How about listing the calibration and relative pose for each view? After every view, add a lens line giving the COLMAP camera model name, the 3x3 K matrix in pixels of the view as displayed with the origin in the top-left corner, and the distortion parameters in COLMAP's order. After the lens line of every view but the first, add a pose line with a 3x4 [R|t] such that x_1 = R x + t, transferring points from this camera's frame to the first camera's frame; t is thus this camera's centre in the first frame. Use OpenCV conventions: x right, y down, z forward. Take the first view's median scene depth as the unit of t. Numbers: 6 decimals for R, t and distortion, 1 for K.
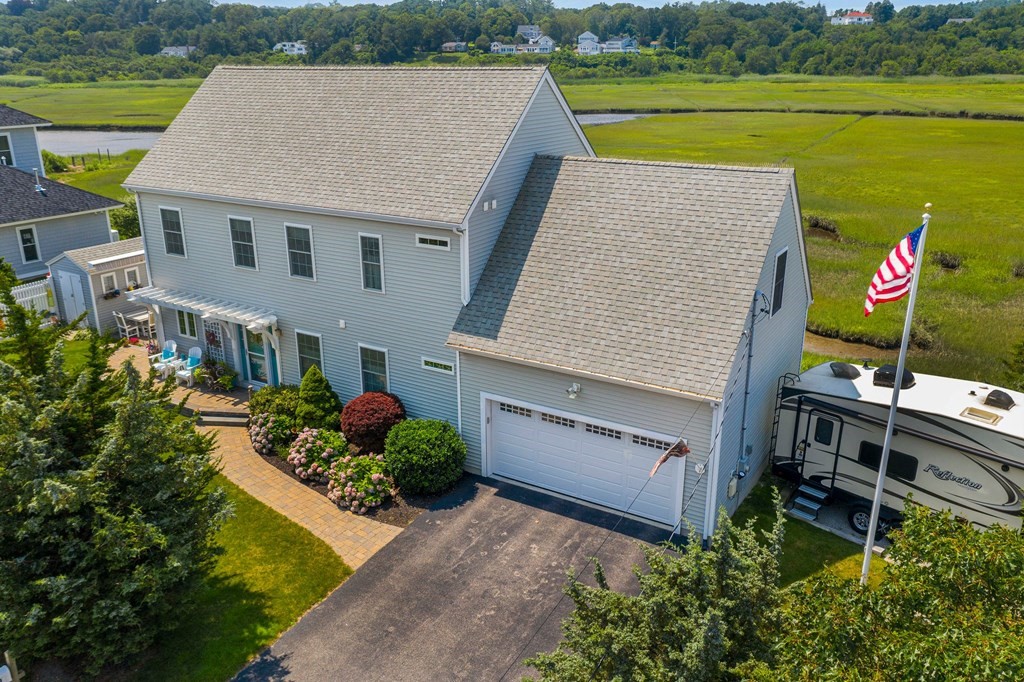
lens RADIAL K [[815.6, 0, 512.0], [0, 815.6, 341.0], [0, 0, 1]] dist [-0.000013, 0.007986]
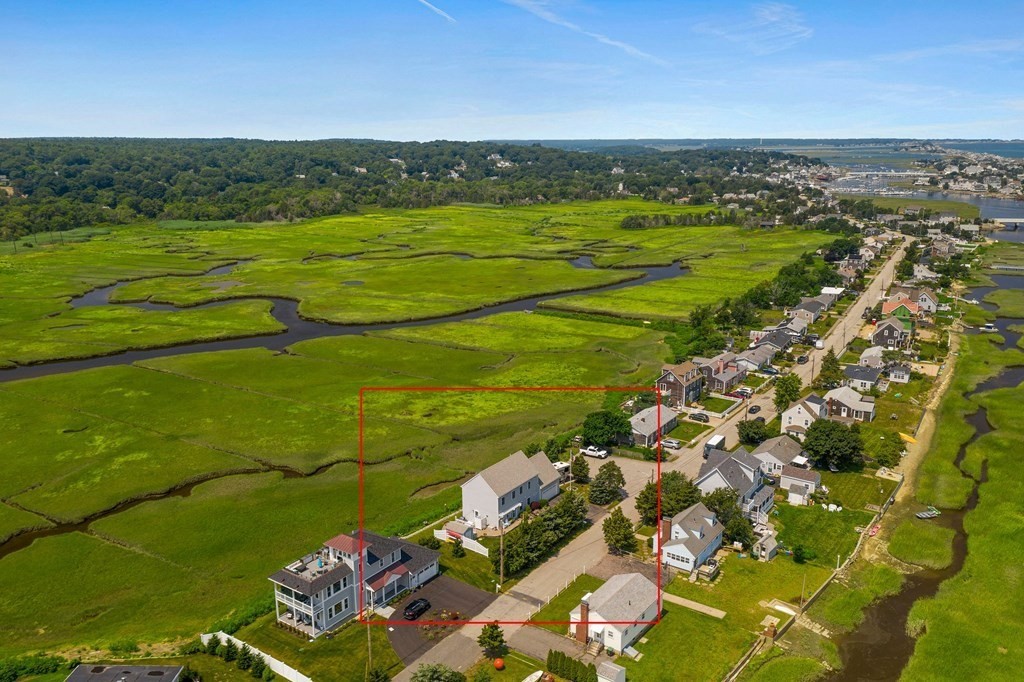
lens RADIAL K [[815.6, 0, 512.0], [0, 815.6, 341.0], [0, 0, 1]] dist [-0.000013, 0.007986]
pose [[0.058110, -0.232949, 0.970751, -0.363368], [0.330894, 0.921921, 0.201423, -0.146513], [-0.941877, 0.309511, 0.130654, -0.008591]]
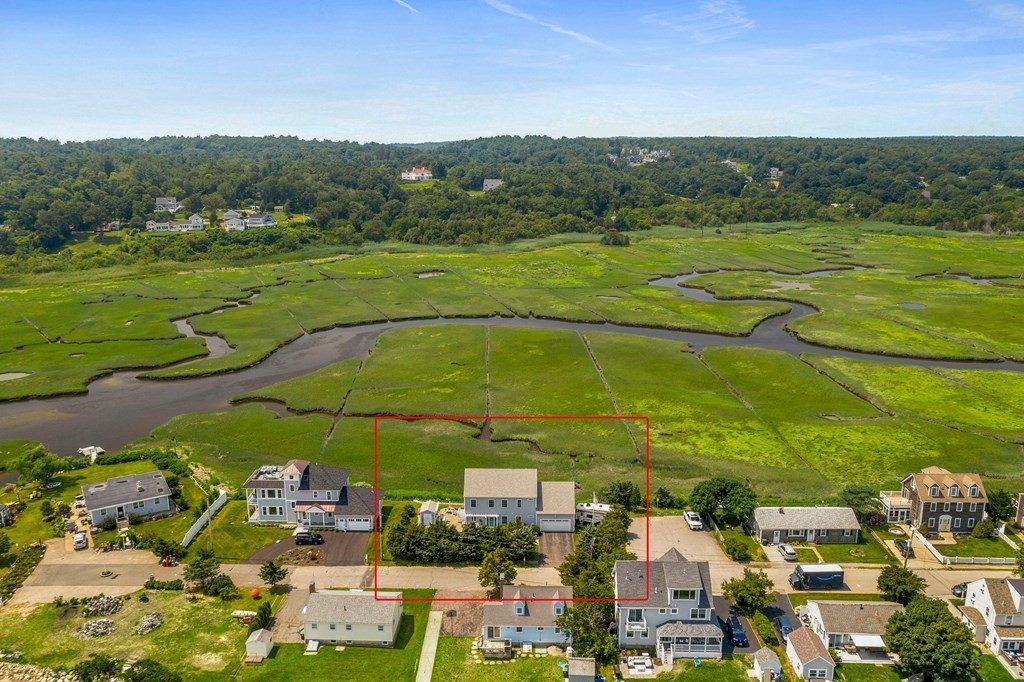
lens RADIAL K [[815.6, 0, 512.0], [0, 815.6, 341.0], [0, 0, 1]] dist [-0.000013, 0.007986]
pose [[0.866539, -0.115705, 0.485513, -0.181756], [0.162834, 0.985071, -0.055868, -0.057295], [-0.471800, 0.127469, 0.872443, -0.272881]]
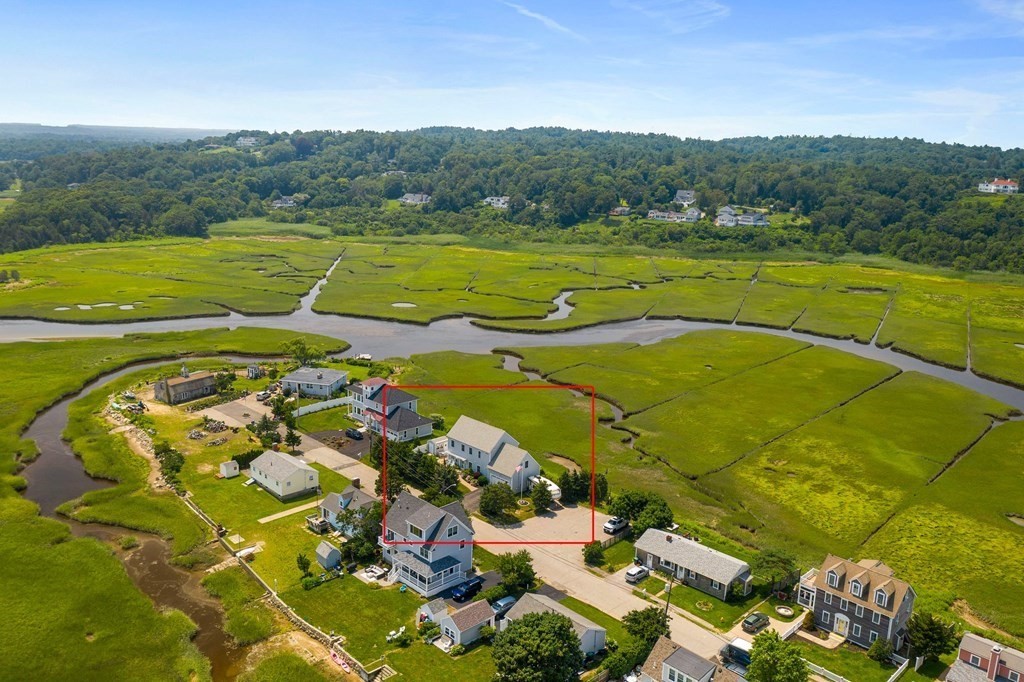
lens RADIAL K [[848.4, 0, 506.2], [0, 848.4, 360.0], [0, 0, 1]] dist [0.004313, -0.005305]
pose [[0.968692, 0.094816, -0.229446, 0.097791], [-0.112440, 0.991532, -0.064968, -0.026341], [0.221343, 0.088733, 0.971151, -0.364067]]
